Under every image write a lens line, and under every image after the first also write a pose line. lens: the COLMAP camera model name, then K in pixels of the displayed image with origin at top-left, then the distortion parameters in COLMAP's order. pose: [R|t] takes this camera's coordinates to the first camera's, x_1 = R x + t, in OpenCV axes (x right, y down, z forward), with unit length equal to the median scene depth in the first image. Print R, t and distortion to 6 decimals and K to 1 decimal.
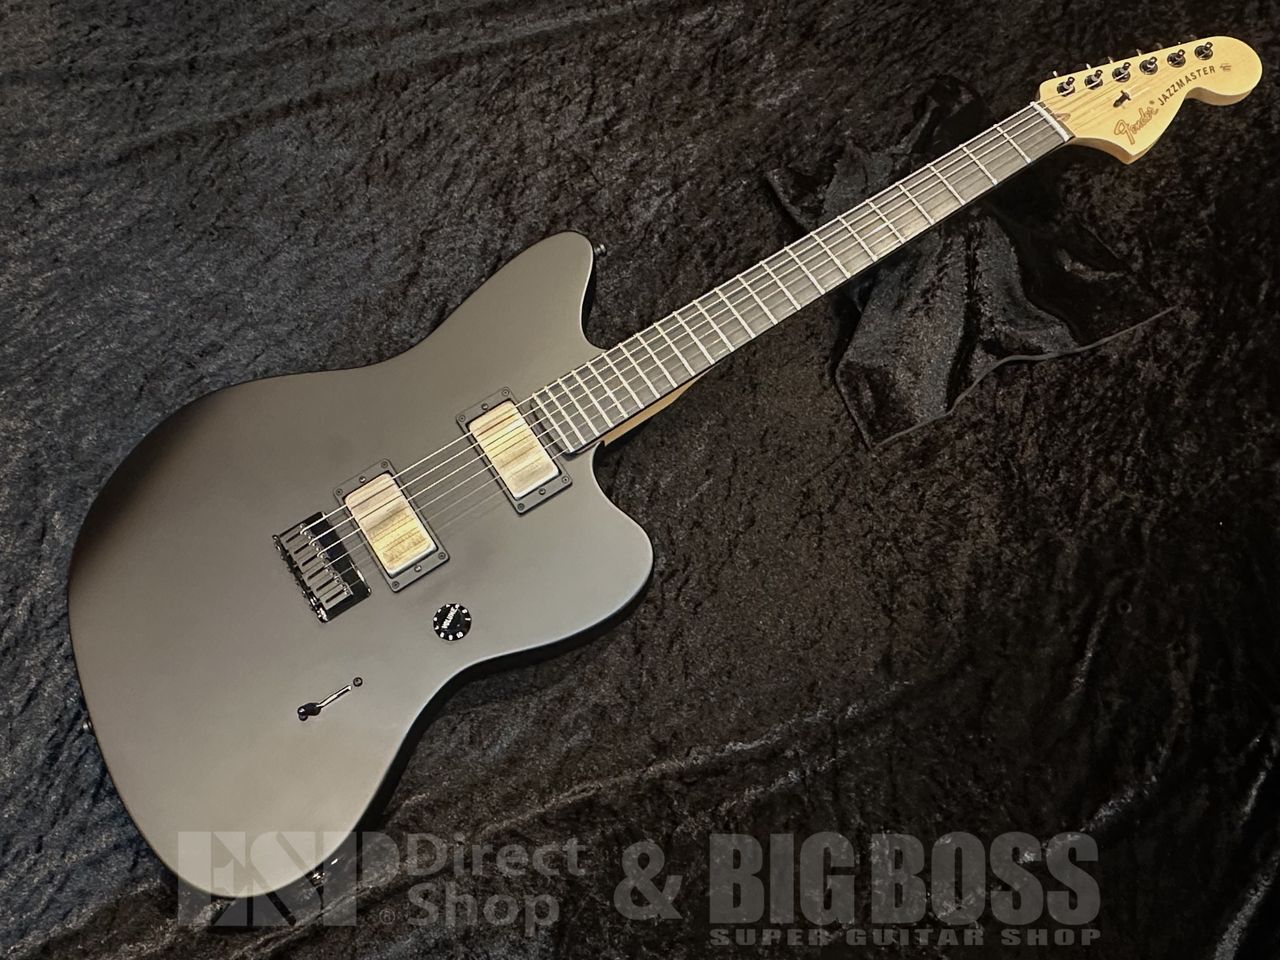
lens RADIAL K [[1044.7, 0, 640.0], [0, 1044.7, 480.0], [0, 0, 1]] dist [-0.005865, -0.004021]
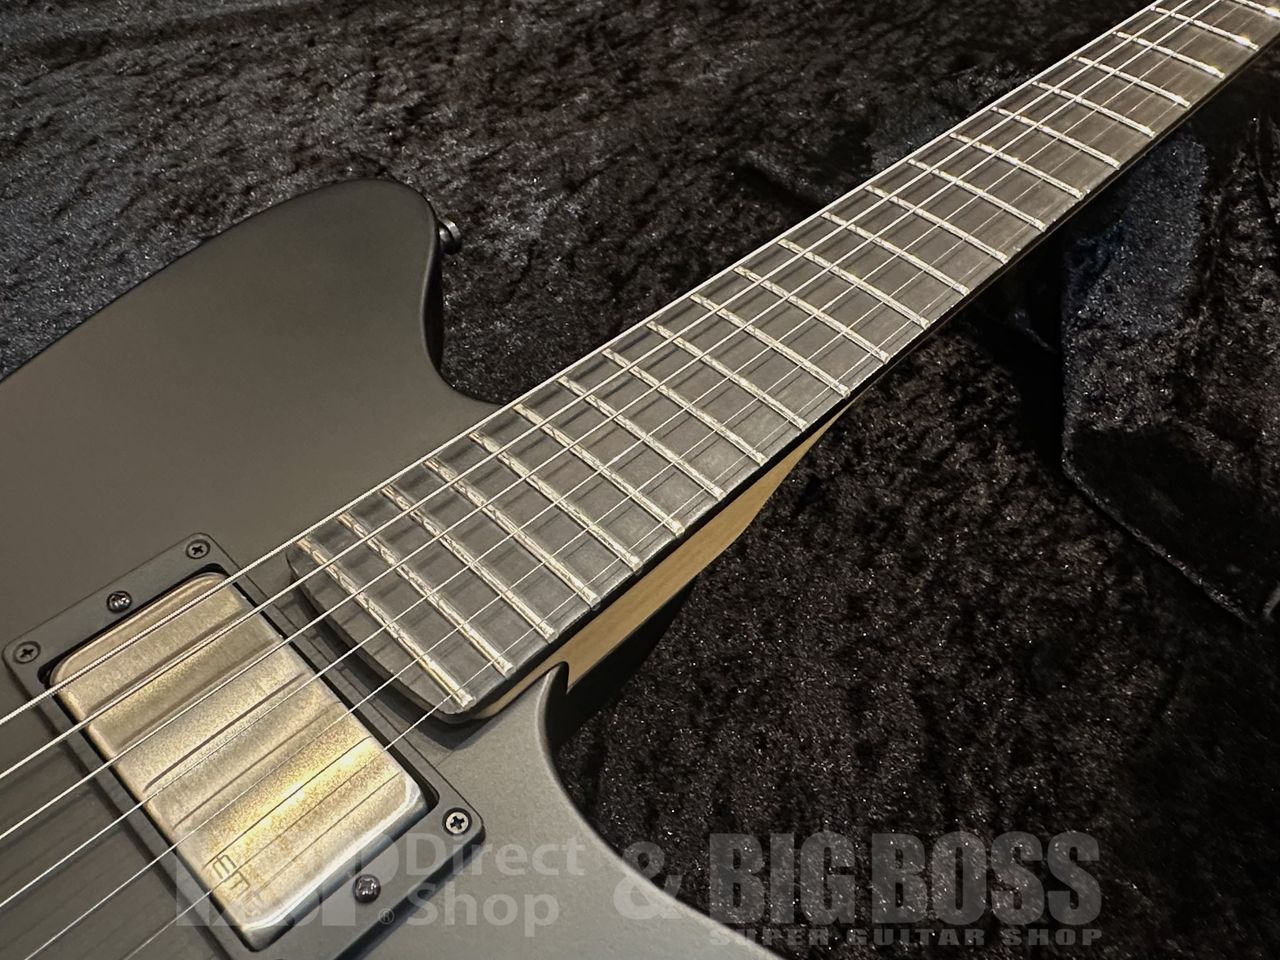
lens RADIAL K [[1028.6, 0, 564.7], [0, 1028.6, 481.4], [0, 0, 1]] dist [-0.013773, -0.005283]
pose [[0.978065, -0.108720, 0.177678, -0.075543], [0.169446, 0.911369, -0.375091, 0.020237], [-0.121150, 0.396971, 0.909801, 0.700713]]
